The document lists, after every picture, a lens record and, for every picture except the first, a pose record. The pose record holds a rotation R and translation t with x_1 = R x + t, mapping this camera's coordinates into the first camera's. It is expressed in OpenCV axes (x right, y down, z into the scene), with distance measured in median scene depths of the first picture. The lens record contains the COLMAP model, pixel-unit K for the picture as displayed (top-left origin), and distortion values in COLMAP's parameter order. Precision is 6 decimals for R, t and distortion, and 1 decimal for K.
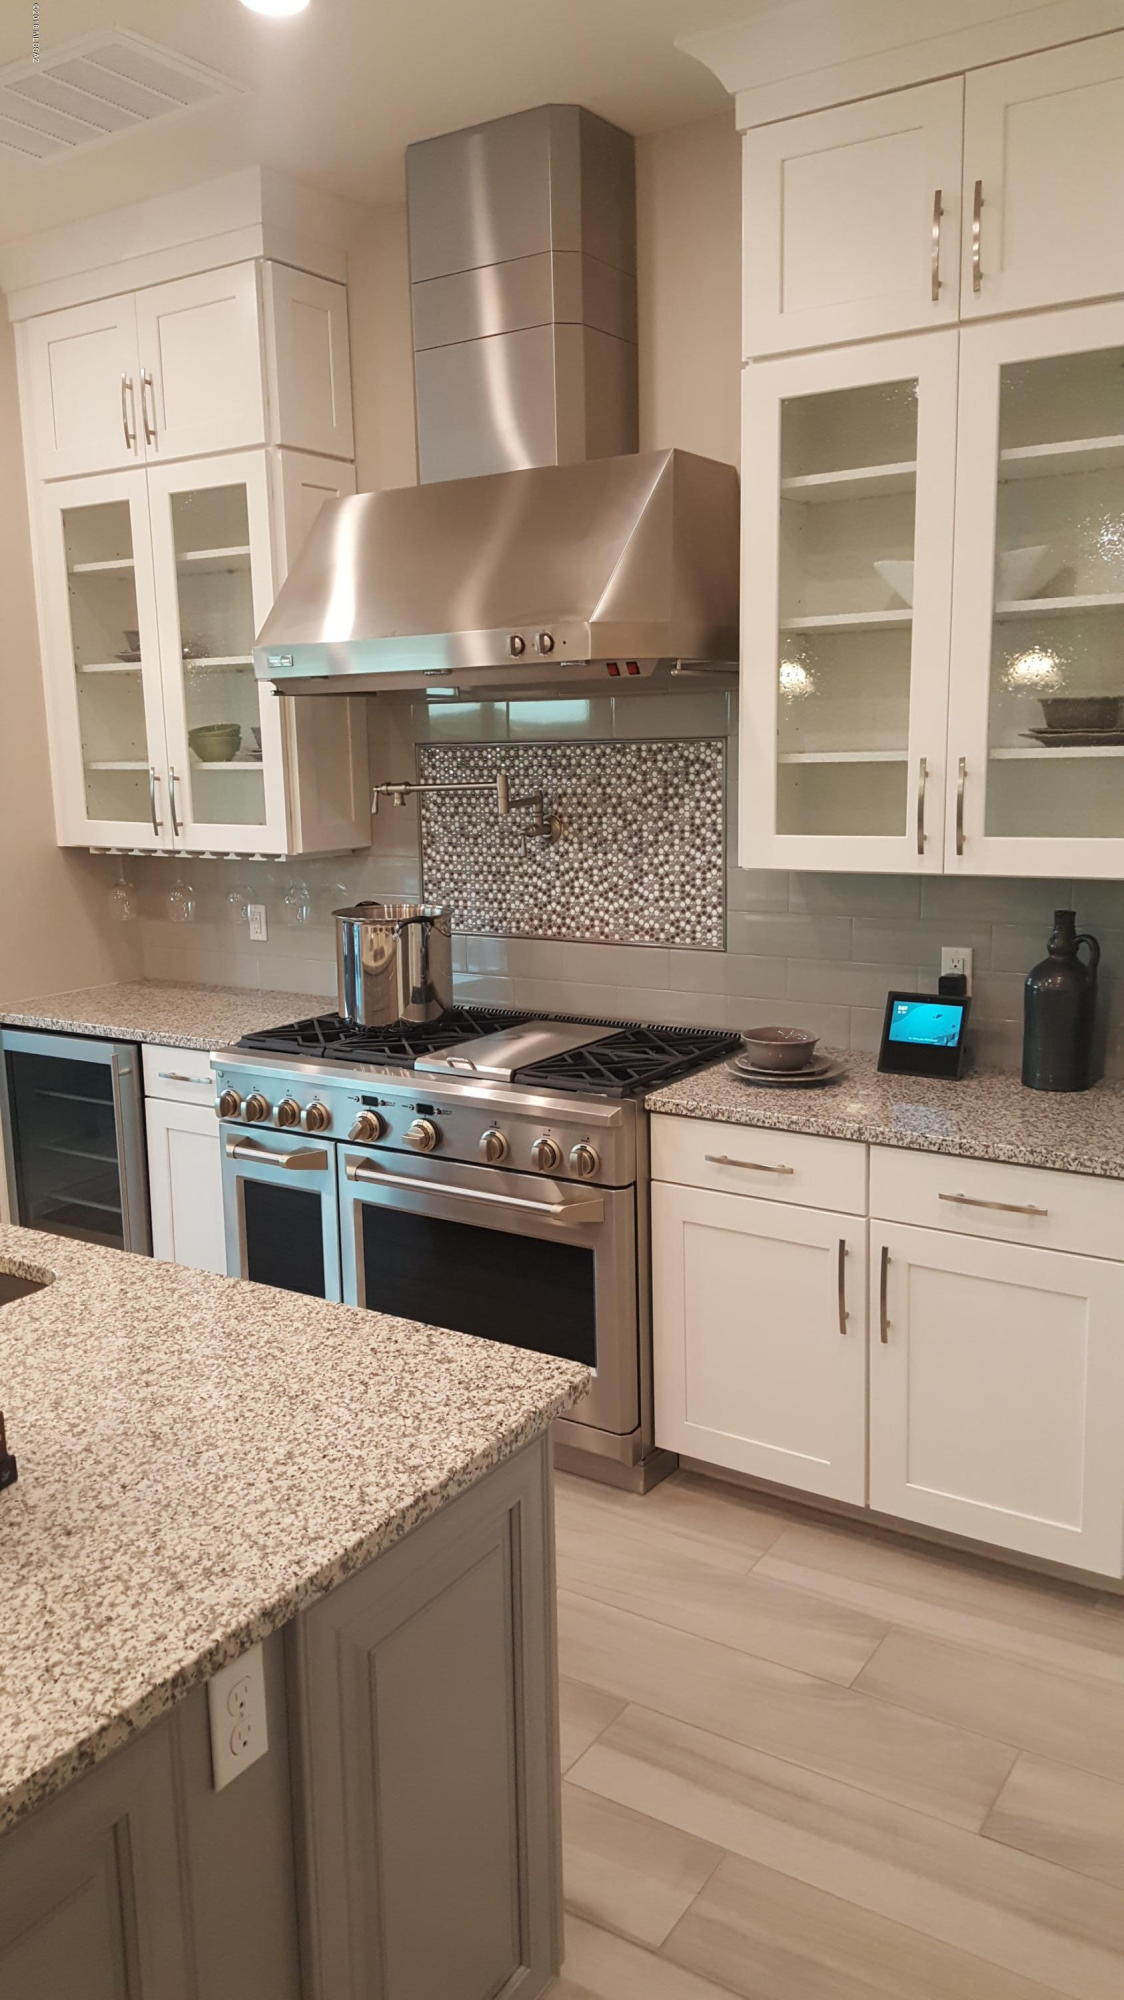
lens RADIAL K [[1480.2, 0, 562.0], [0, 1480.2, 1000.0], [0, 0, 1]] dist [0.137750, -0.141091]
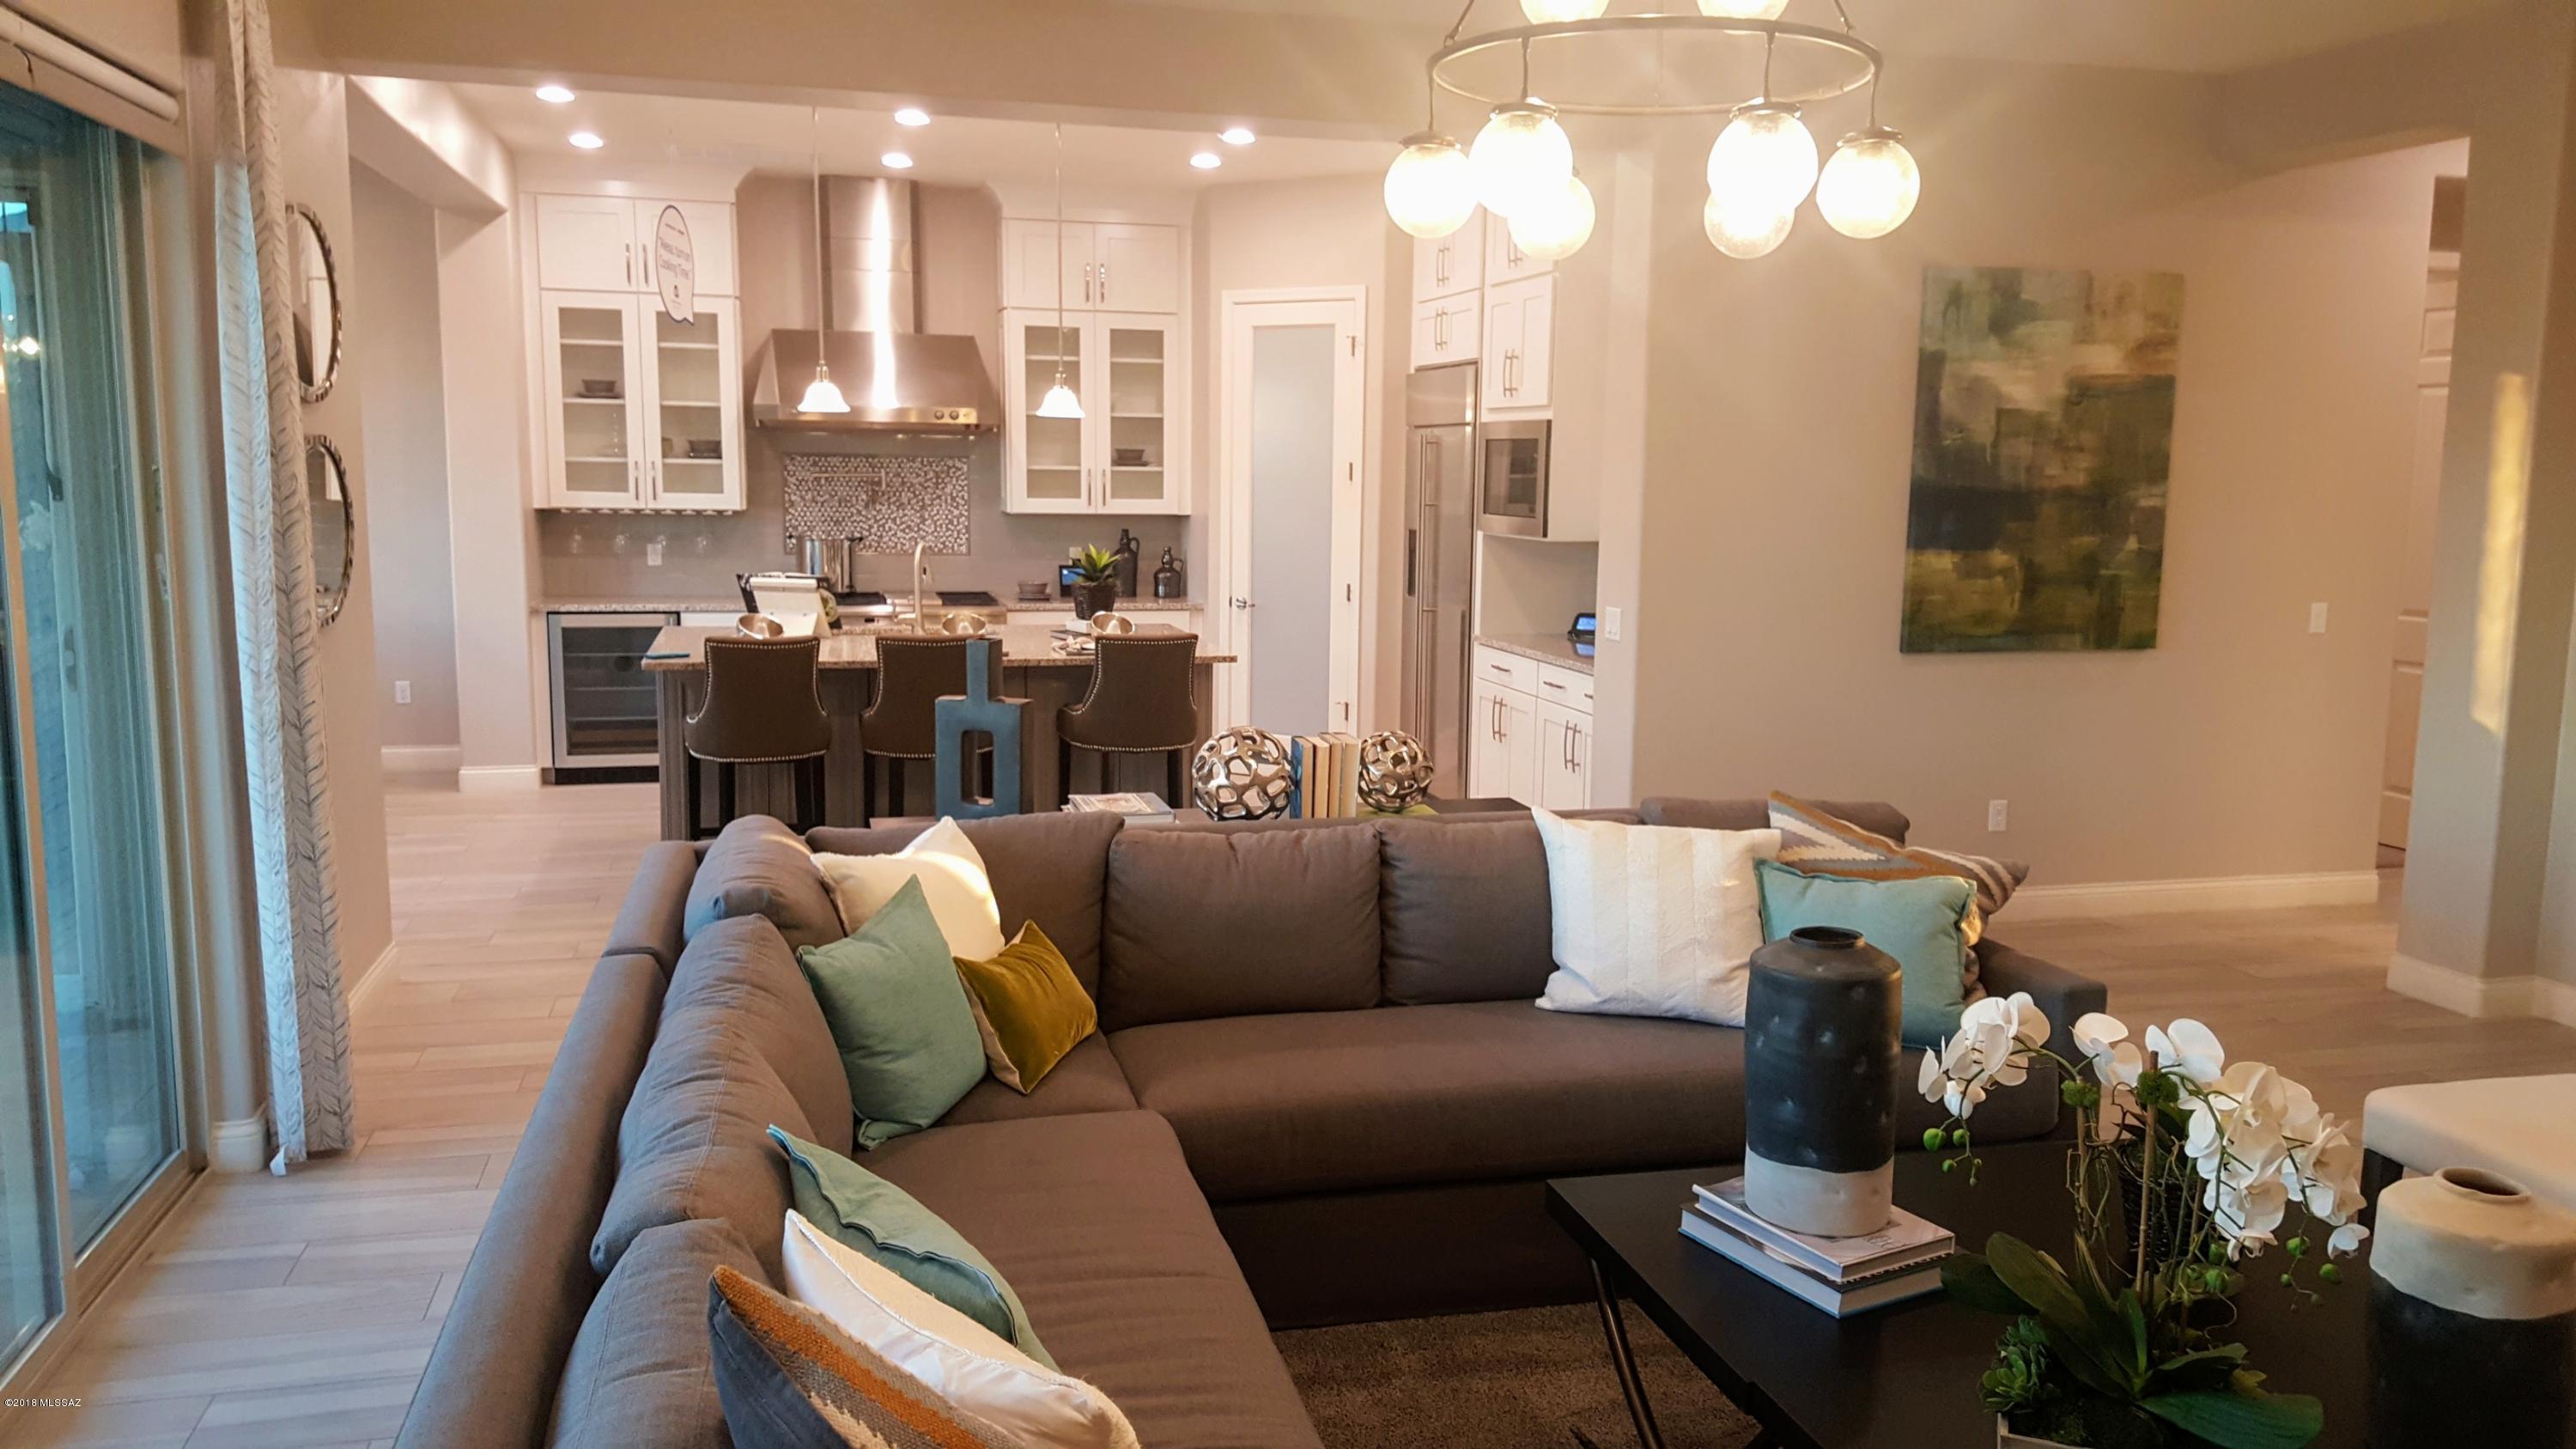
lens RADIAL K [[1906.8, 0, 1274.6], [0, 1906.8, 765.3], [0, 0, 1]] dist [0.137750, -0.141091]
pose [[0.664574, -0.088557, 0.741956, -1.554825], [0.103270, 0.994309, 0.026177, 0.225110], [-0.740052, 0.059225, 0.669937, -1.089548]]
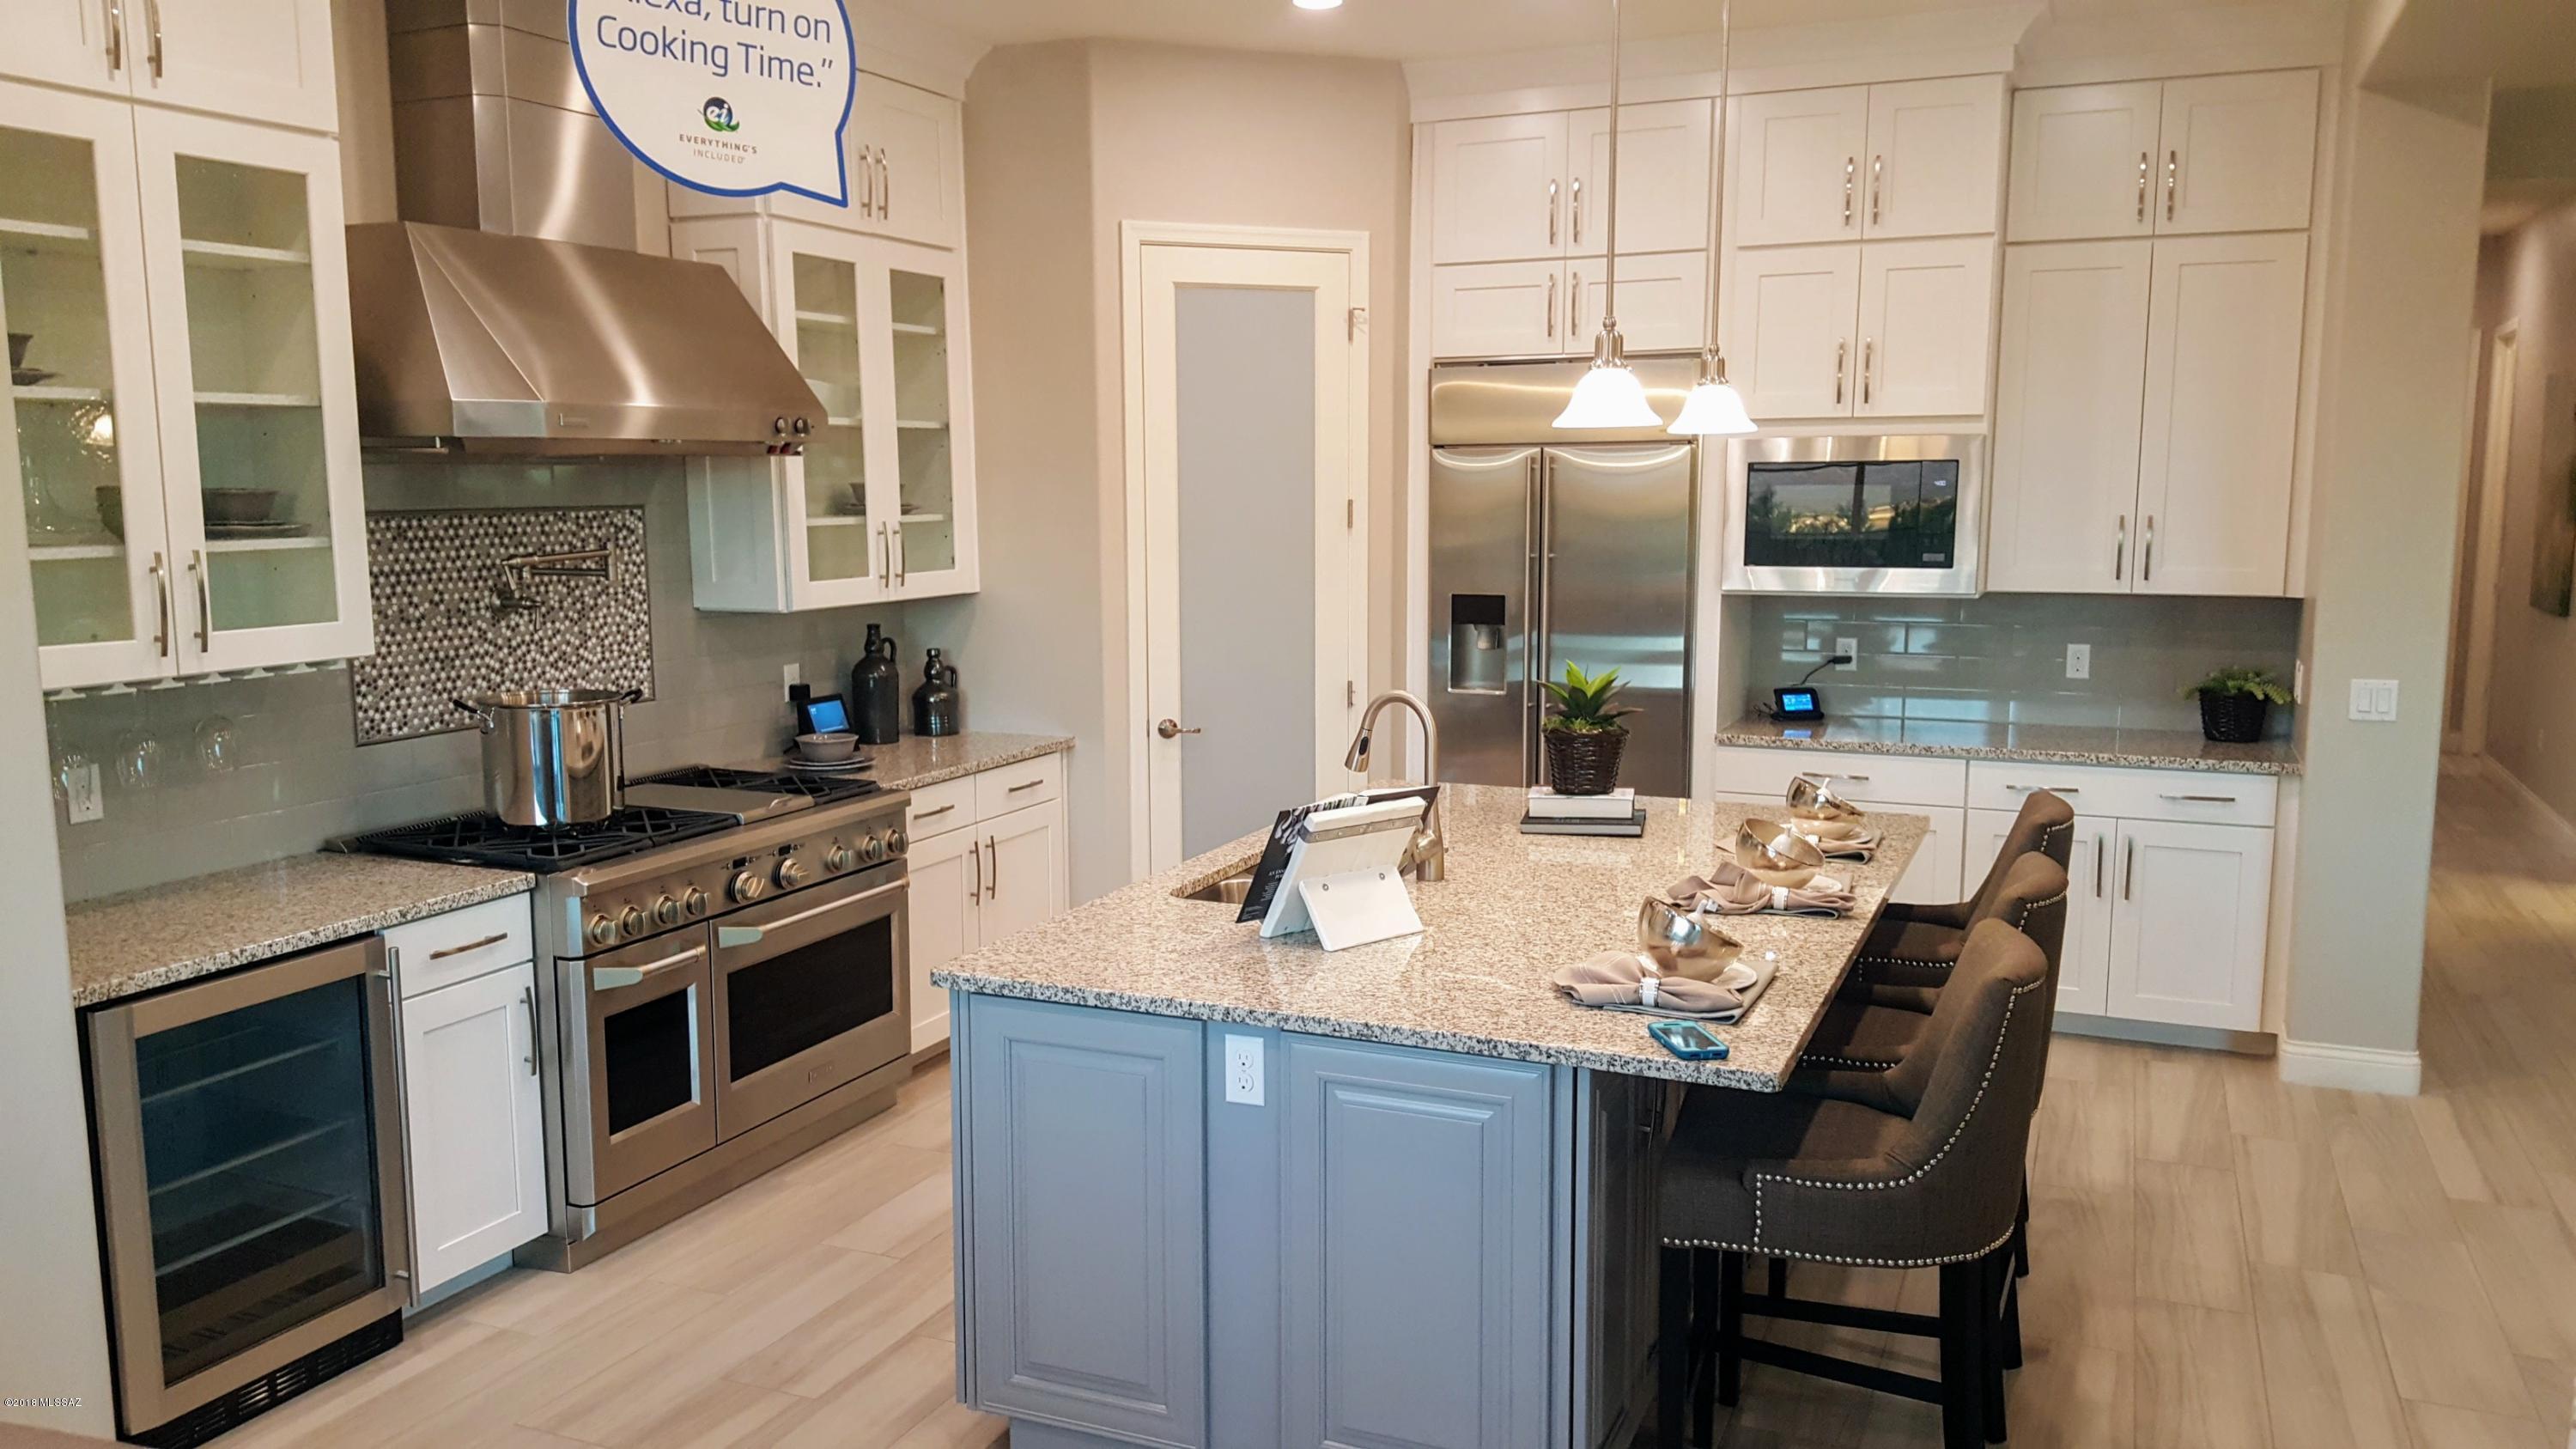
lens RADIAL K [[1906.8, 0, 1274.6], [0, 1906.8, 765.3], [0, 0, 1]] dist [0.137750, -0.141091]
pose [[-0.159726, -0.129278, 0.978660, -1.252516], [0.180412, 0.970868, 0.157694, -0.117654], [-0.970535, 0.201750, -0.131749, 0.692865]]
